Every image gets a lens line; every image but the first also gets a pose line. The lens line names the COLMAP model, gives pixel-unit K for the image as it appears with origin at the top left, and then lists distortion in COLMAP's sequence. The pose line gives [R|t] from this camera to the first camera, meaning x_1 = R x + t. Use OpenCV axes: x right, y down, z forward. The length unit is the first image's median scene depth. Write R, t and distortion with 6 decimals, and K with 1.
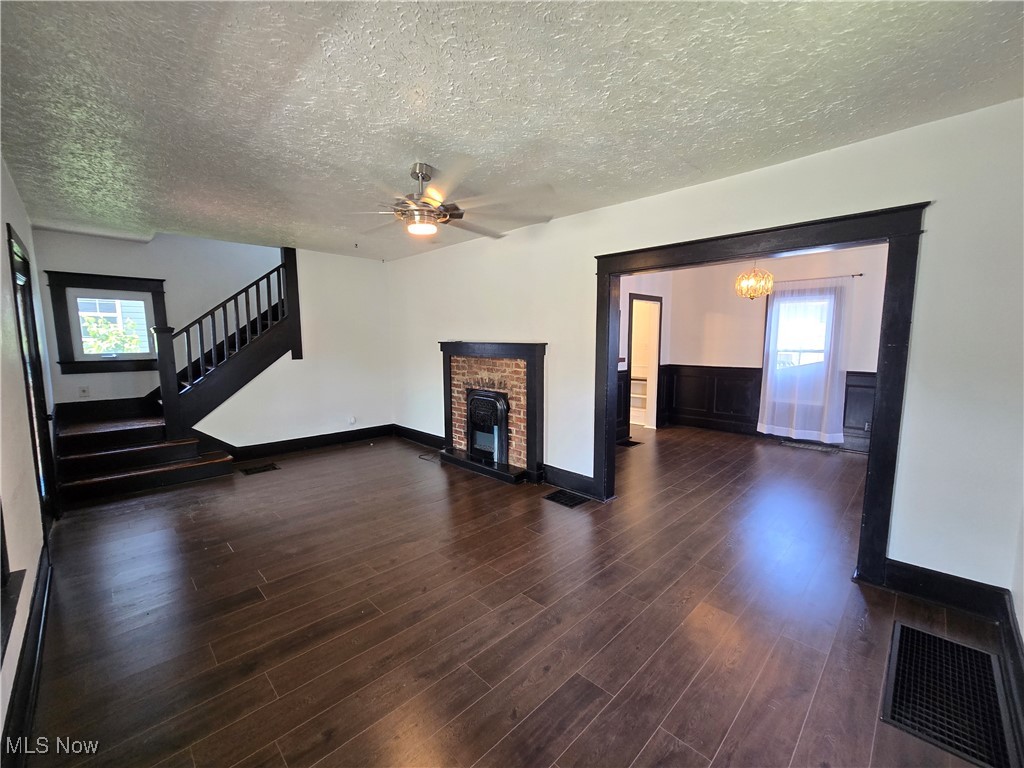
lens RADIAL K [[421.2, 0, 513.9], [0, 421.2, 388.3], [0, 0, 1]] dist [0.000372, 0.000021]
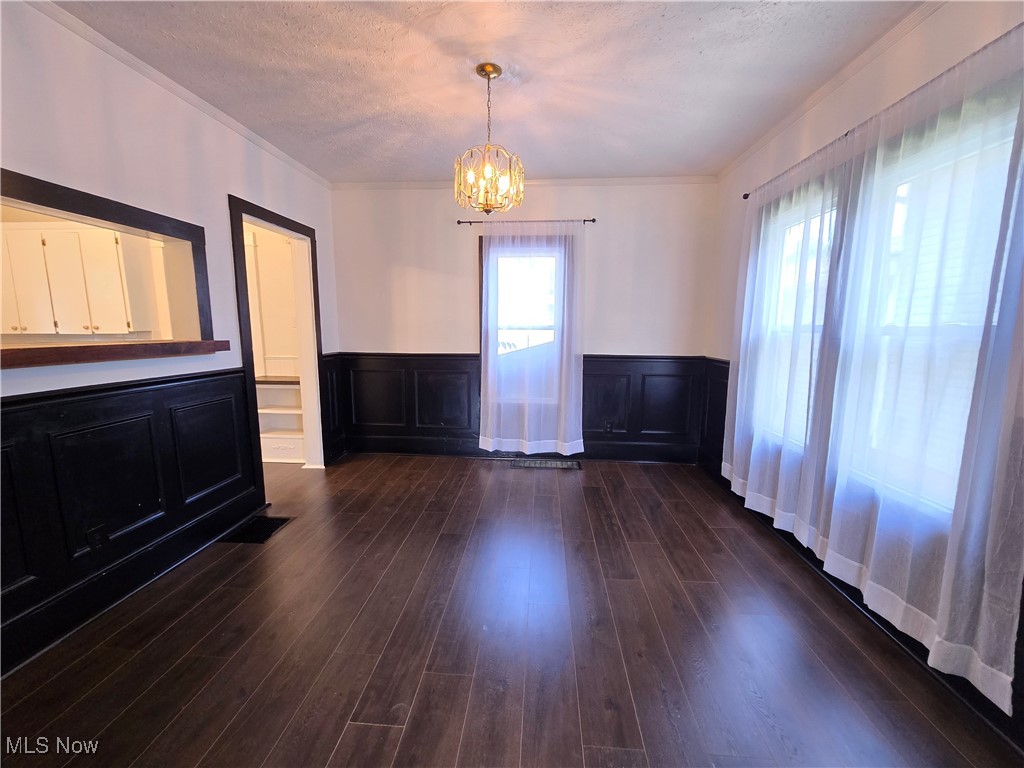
lens RADIAL K [[421.2, 0, 511.8], [0, 421.2, 388.1], [0, 0, 1]] dist [0.000372, 0.000021]
pose [[0.752178, -0.085162, 0.653434, 0.191644], [0.065740, 0.996365, 0.054182, -0.027234], [-0.655673, 0.002202, 0.755042, 0.471438]]
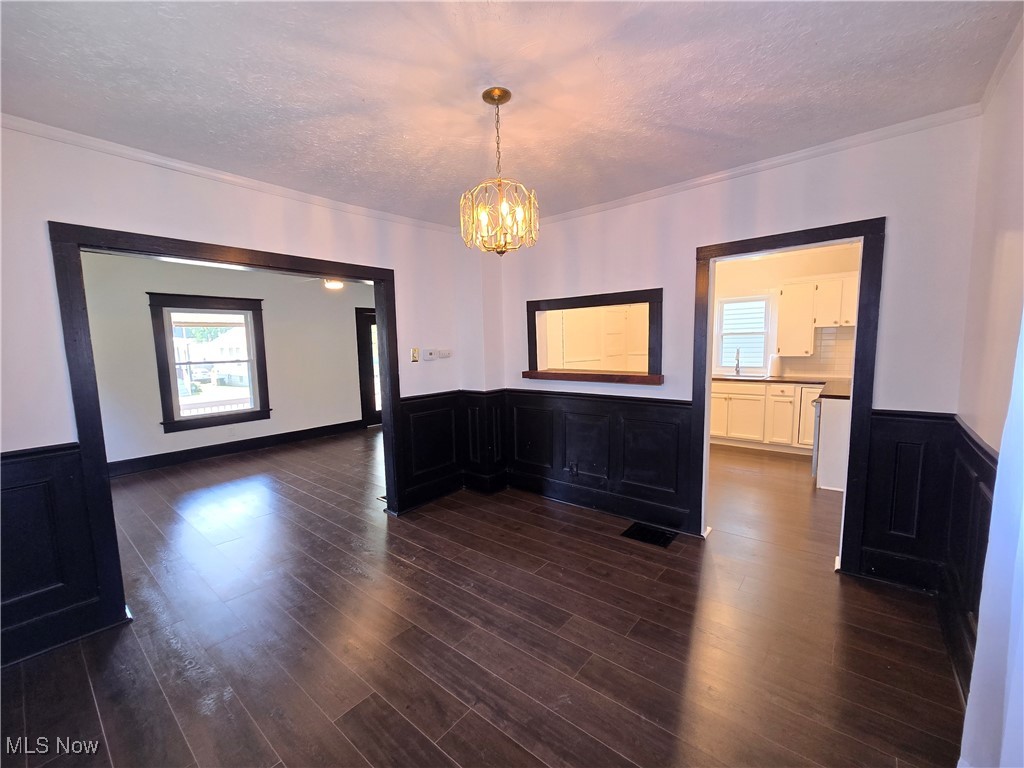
lens RADIAL K [[421.2, 0, 508.6], [0, 421.2, 390.2], [0, 0, 1]] dist [0.000372, 0.000021]
pose [[0.096220, 0.108891, -0.989386, 0.765534], [-0.091125, 0.990787, 0.100183, -0.089627], [0.991180, 0.080518, 0.105256, 0.743773]]
